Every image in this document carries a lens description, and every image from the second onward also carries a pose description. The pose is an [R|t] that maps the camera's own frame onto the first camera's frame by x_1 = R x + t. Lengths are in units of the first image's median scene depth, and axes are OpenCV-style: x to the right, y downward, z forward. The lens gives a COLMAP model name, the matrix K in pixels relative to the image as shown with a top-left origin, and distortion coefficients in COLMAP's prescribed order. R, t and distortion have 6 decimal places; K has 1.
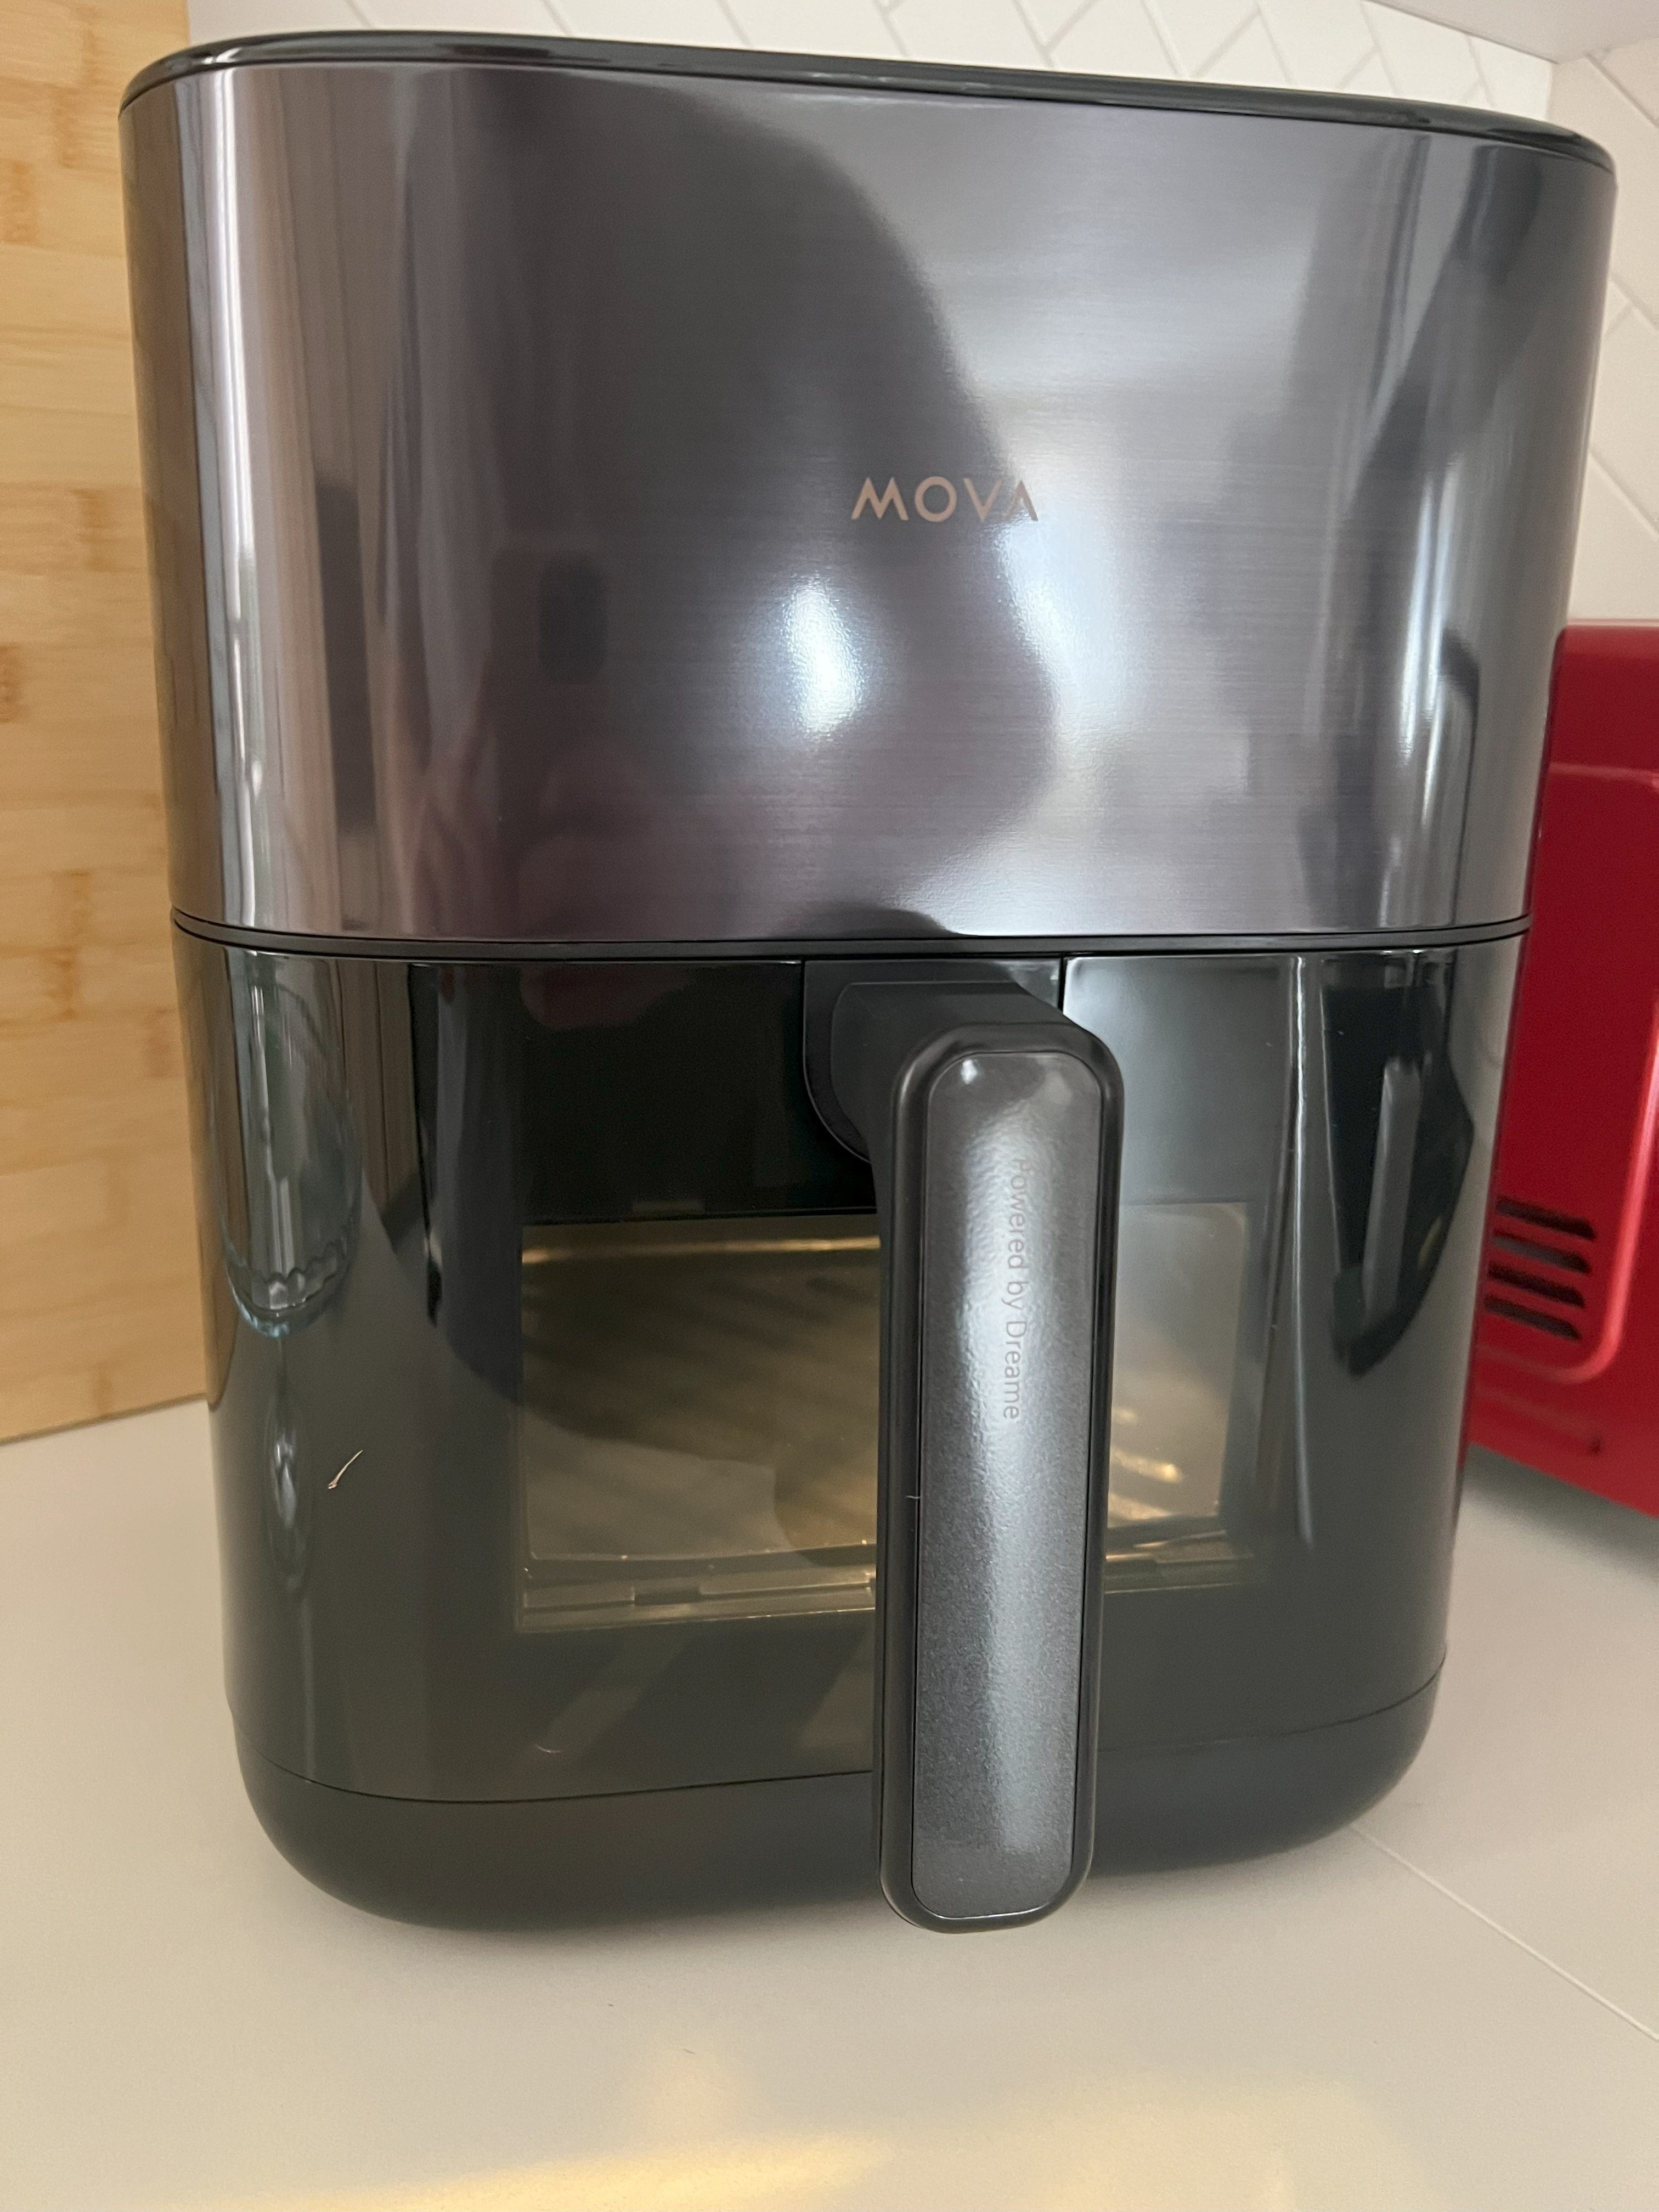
lens RADIAL K [[1755.4, 0, 831.0], [0, 1755.4, 1104.0], [0, 0, 1]] dist [0.056055, -0.083853]
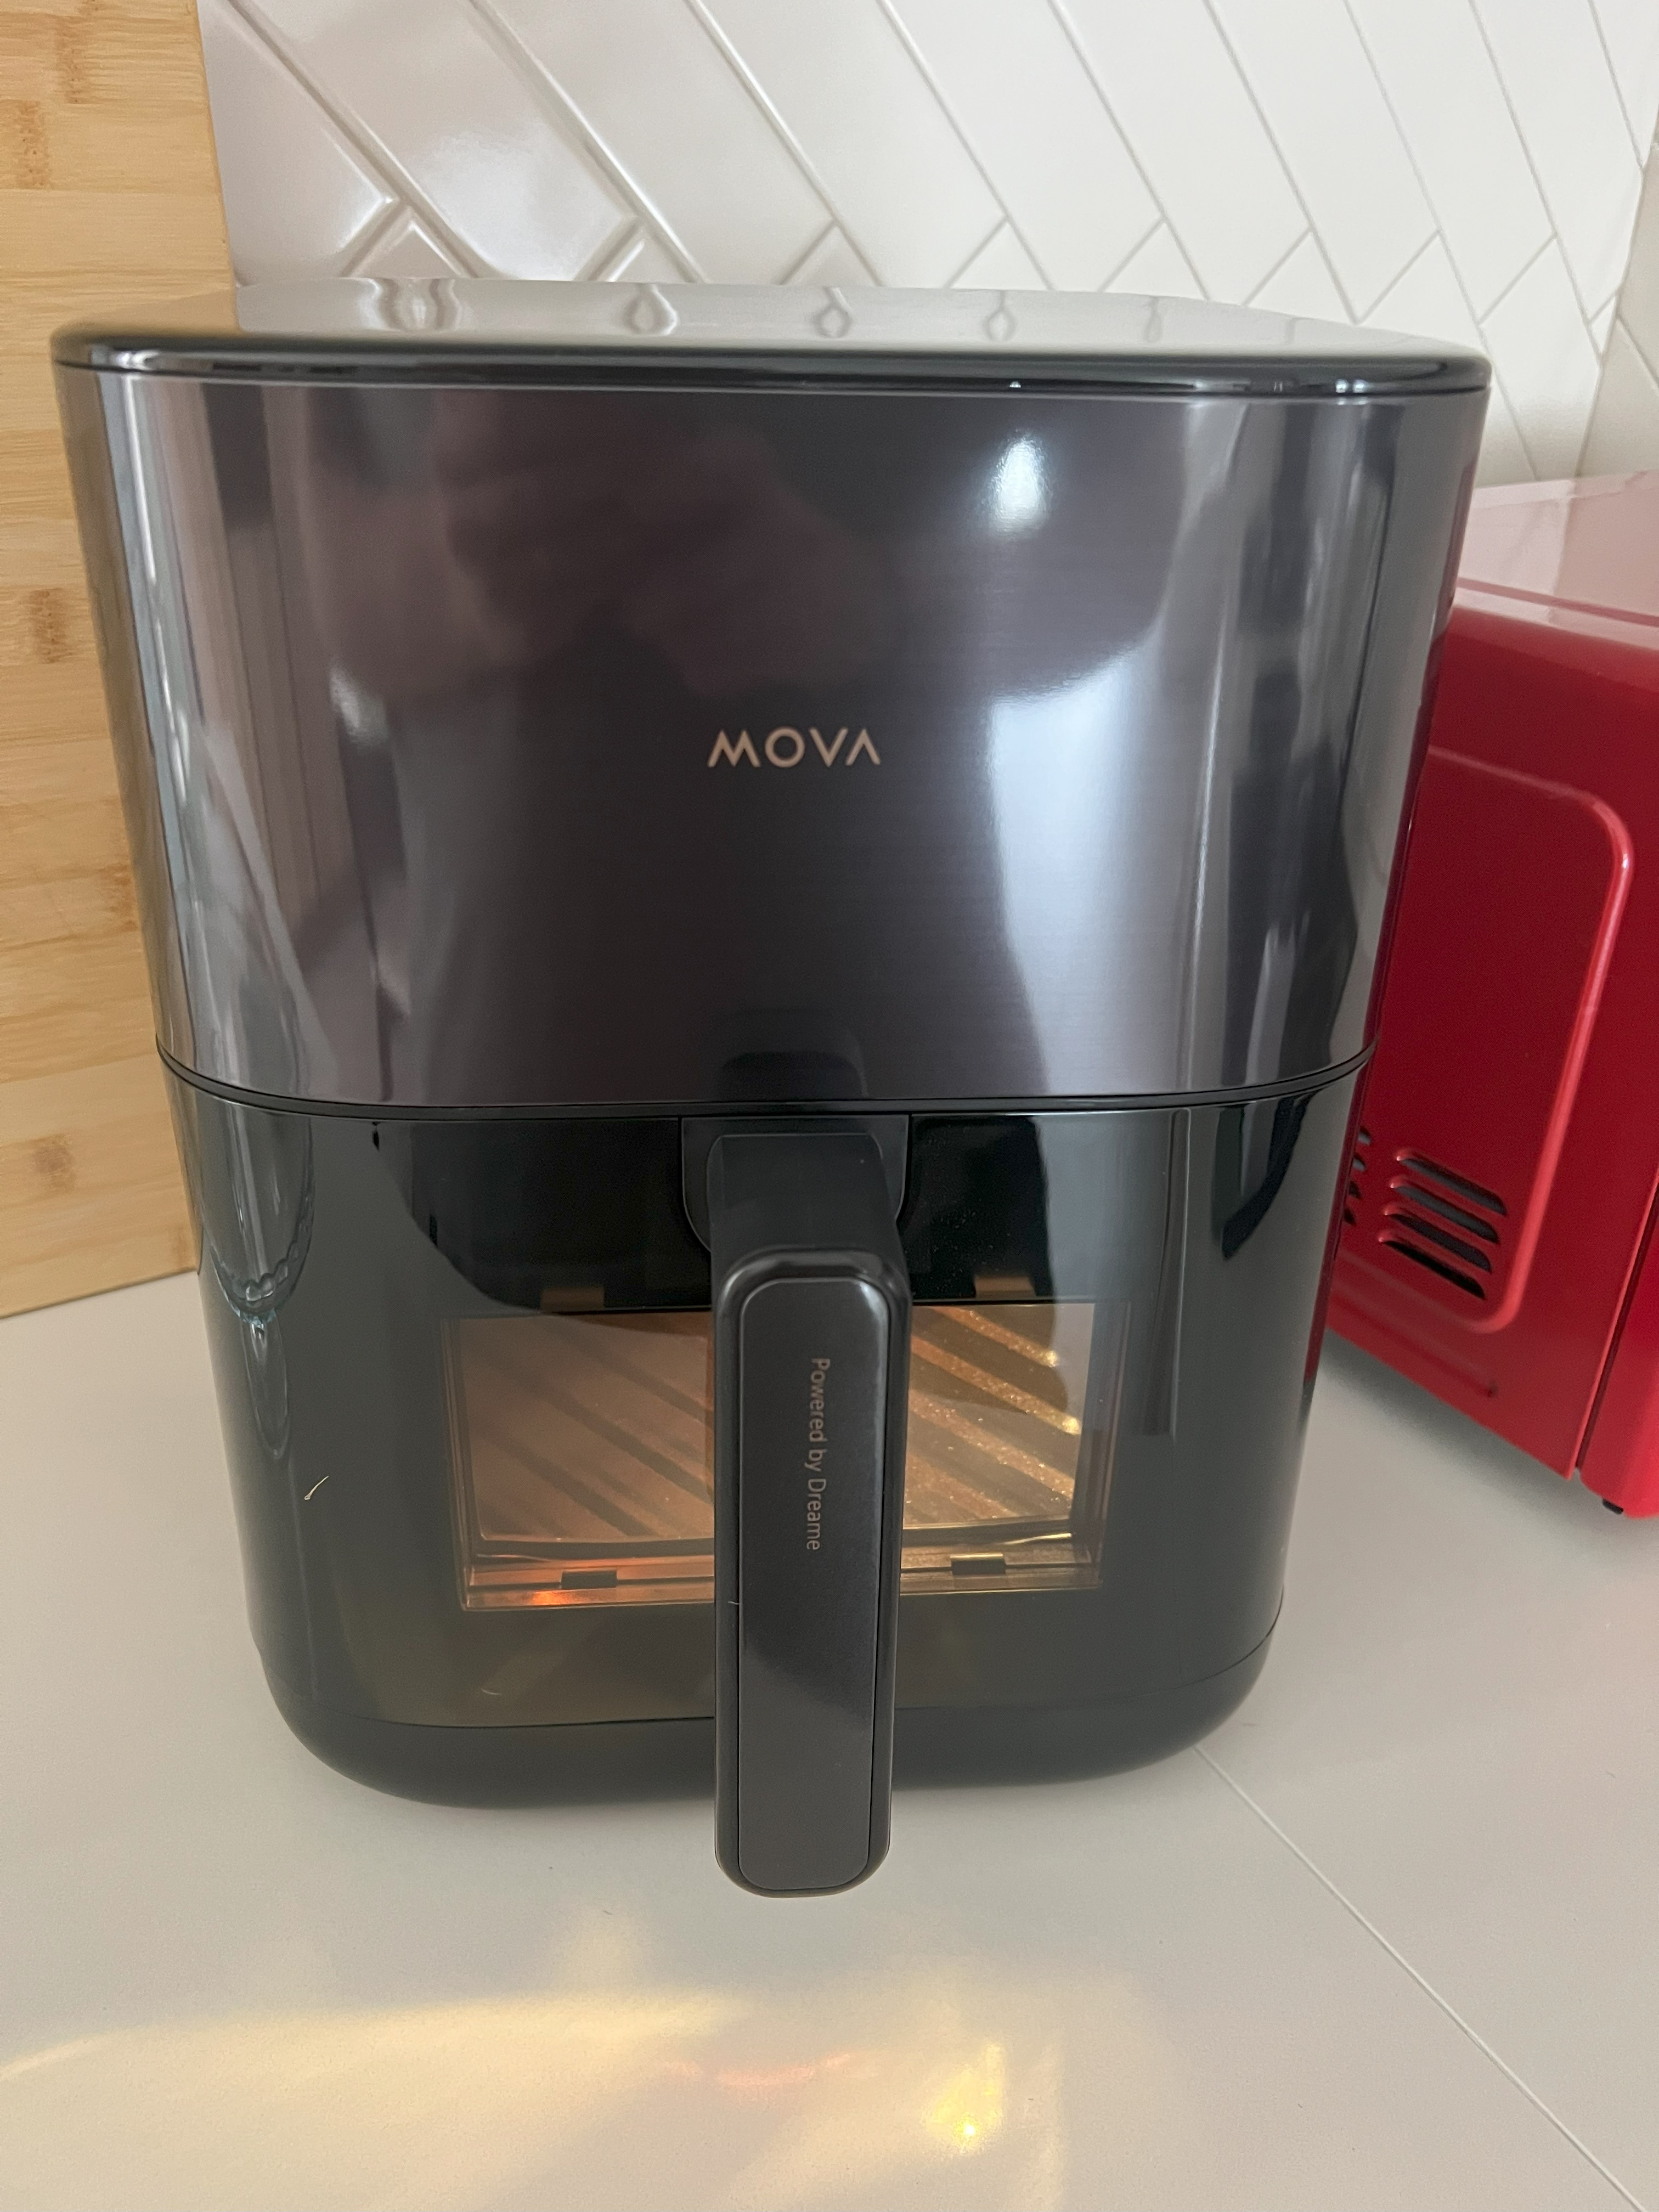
lens RADIAL K [[1755.4, 0, 823.2], [0, 1755.4, 1096.9], [0, 0, 1]] dist [0.056055, -0.083853]
pose [[0.995728, 0.042214, -0.082117, 0.154985], [-0.023970, 0.977059, 0.211616, -0.308340], [0.089167, -0.208744, 0.973897, -0.095636]]
